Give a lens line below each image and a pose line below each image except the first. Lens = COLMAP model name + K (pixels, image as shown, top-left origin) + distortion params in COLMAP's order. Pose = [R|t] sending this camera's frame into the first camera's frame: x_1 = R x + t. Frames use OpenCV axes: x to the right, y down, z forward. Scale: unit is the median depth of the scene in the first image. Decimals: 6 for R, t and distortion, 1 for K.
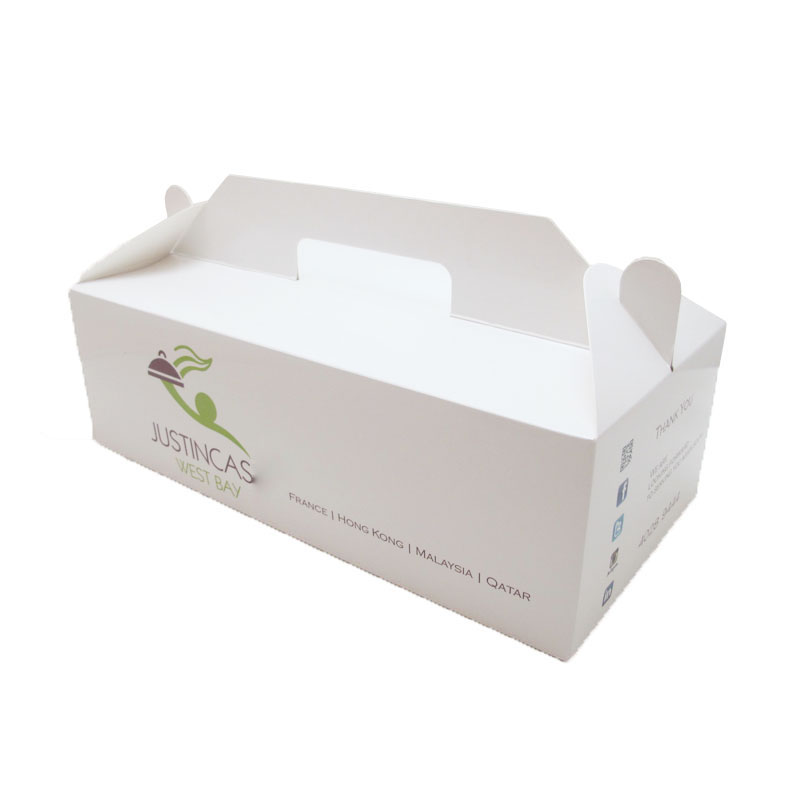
lens RADIAL K [[817.1, 0, 400.0], [0, 817.1, 400.0], [0, 0, 1]] dist [-0.192244, 0.000198]
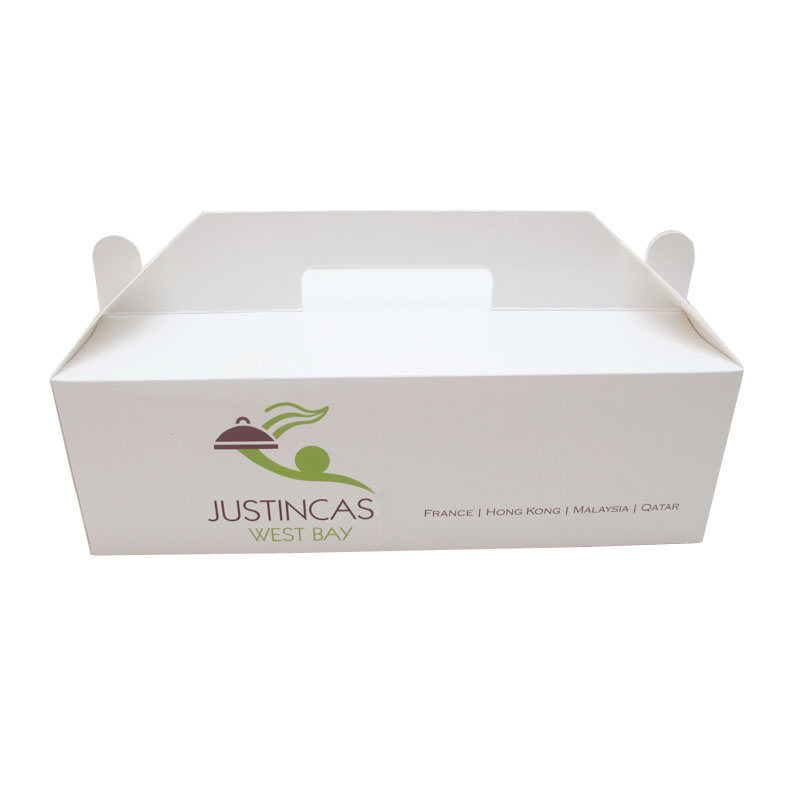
lens RADIAL K [[817.1, 0, 400.0], [0, 817.1, 400.0], [0, 0, 1]] dist [-0.192244, 0.000198]
pose [[0.780806, -0.278373, 0.559331, -0.664804], [0.256927, 0.959116, 0.118681, -0.143279], [-0.569501, 0.051040, 0.820405, 0.154585]]
